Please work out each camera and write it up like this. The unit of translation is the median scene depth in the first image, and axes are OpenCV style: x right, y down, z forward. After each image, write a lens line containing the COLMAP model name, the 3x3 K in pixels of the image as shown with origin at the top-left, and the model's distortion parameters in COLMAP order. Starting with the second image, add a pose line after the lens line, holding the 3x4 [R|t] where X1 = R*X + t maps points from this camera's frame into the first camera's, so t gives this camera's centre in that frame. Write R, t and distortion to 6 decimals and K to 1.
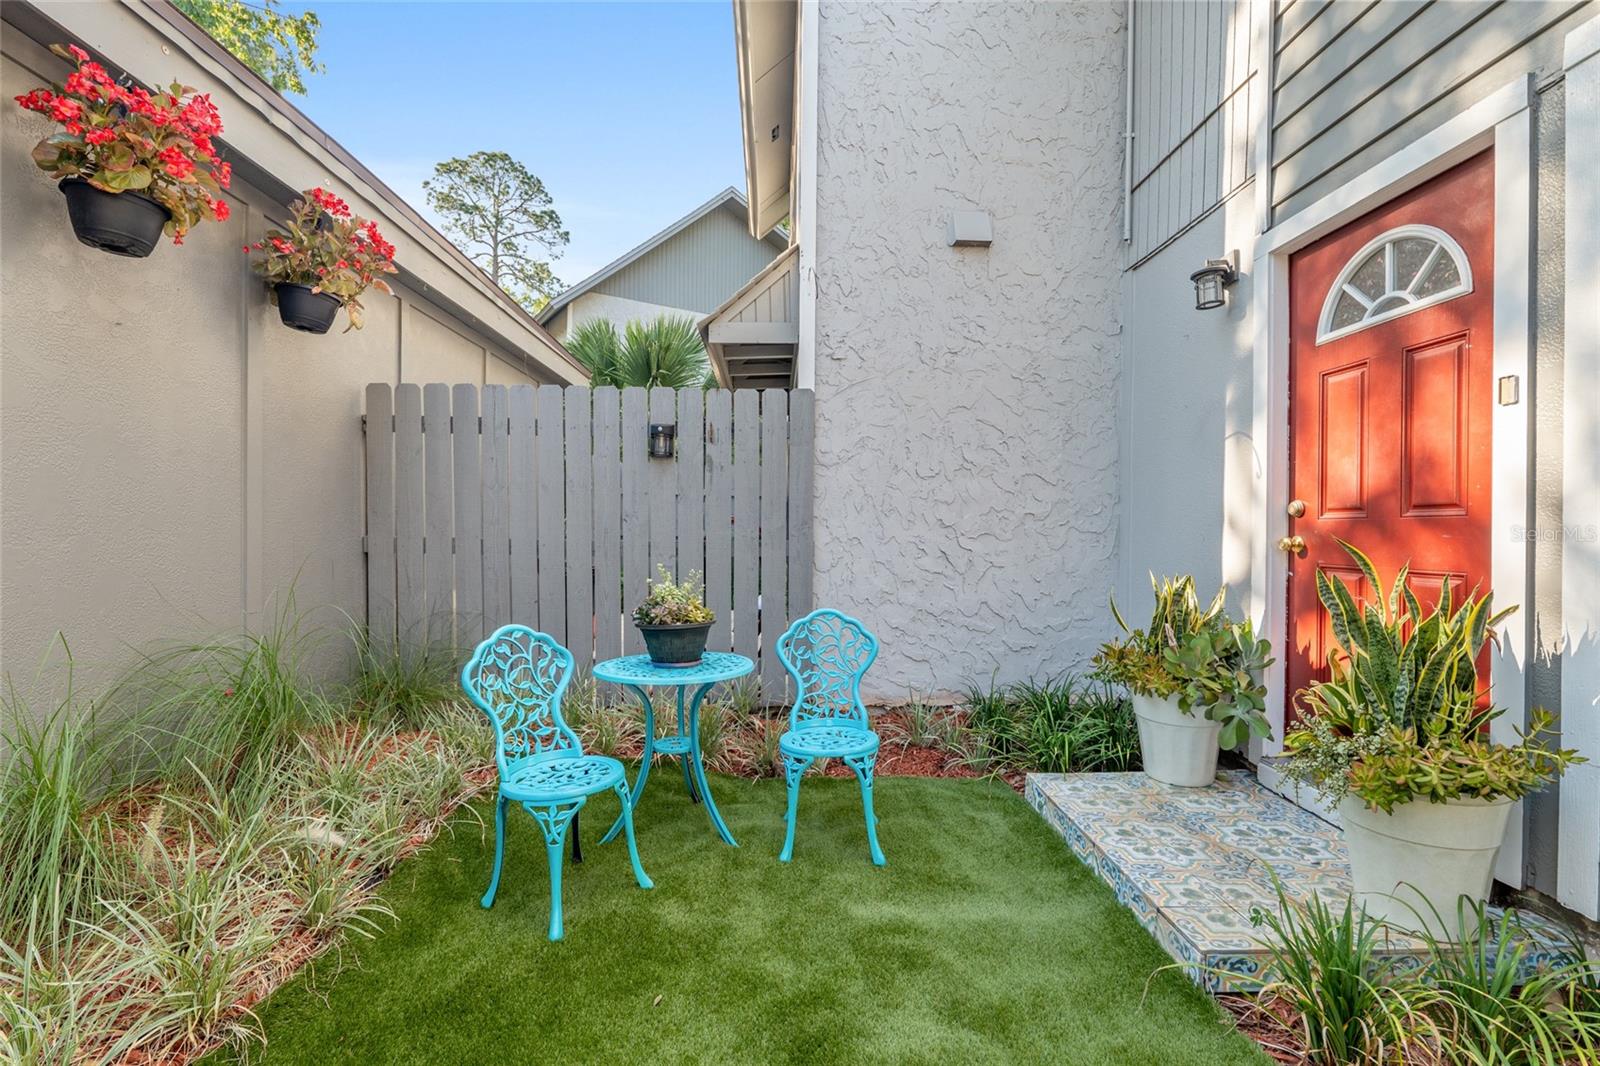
lens RADIAL K [[704.0, 0, 800.0], [0, 704.0, 533.0], [0, 0, 1]] dist [-0.000362, -0.000191]
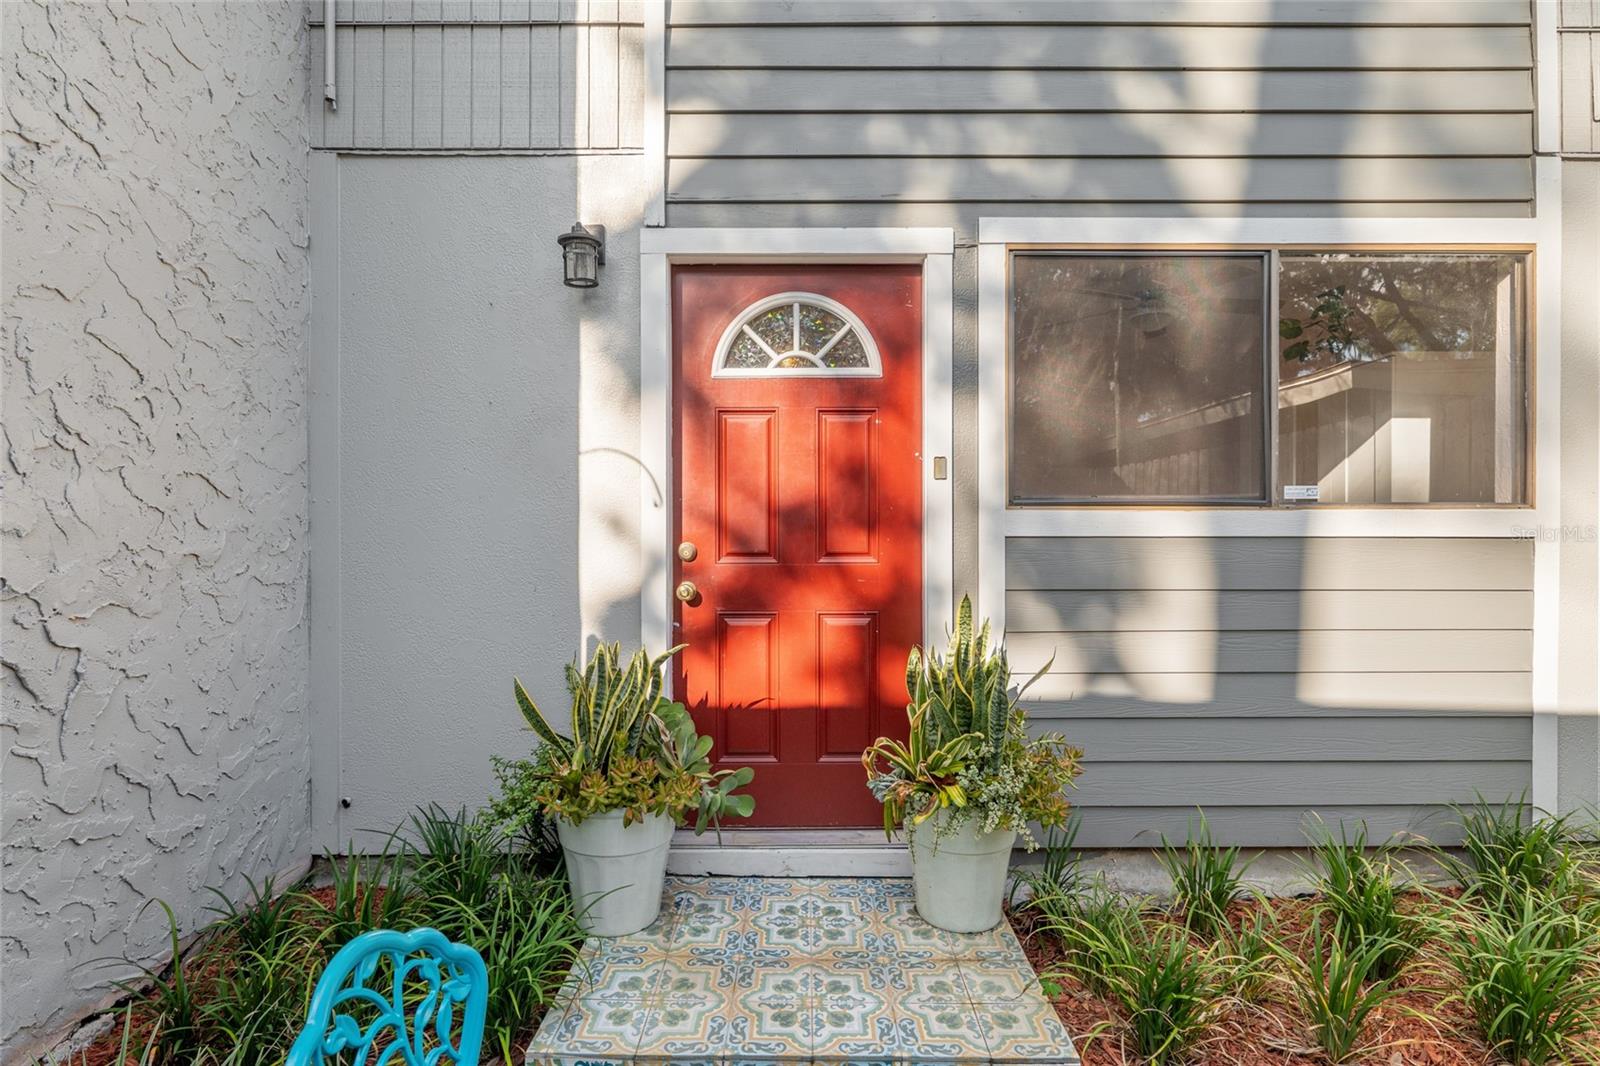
lens RADIAL K [[765.9, 0, 805.2], [0, 765.9, 539.5], [0, 0, 1]] dist [0.002981, 0.000577]
pose [[0.034152, -0.011200, 0.999354, -0.187543], [0.004582, 0.999928, 0.011050, -0.042255], [-0.999406, 0.004202, 0.034201, 0.566246]]
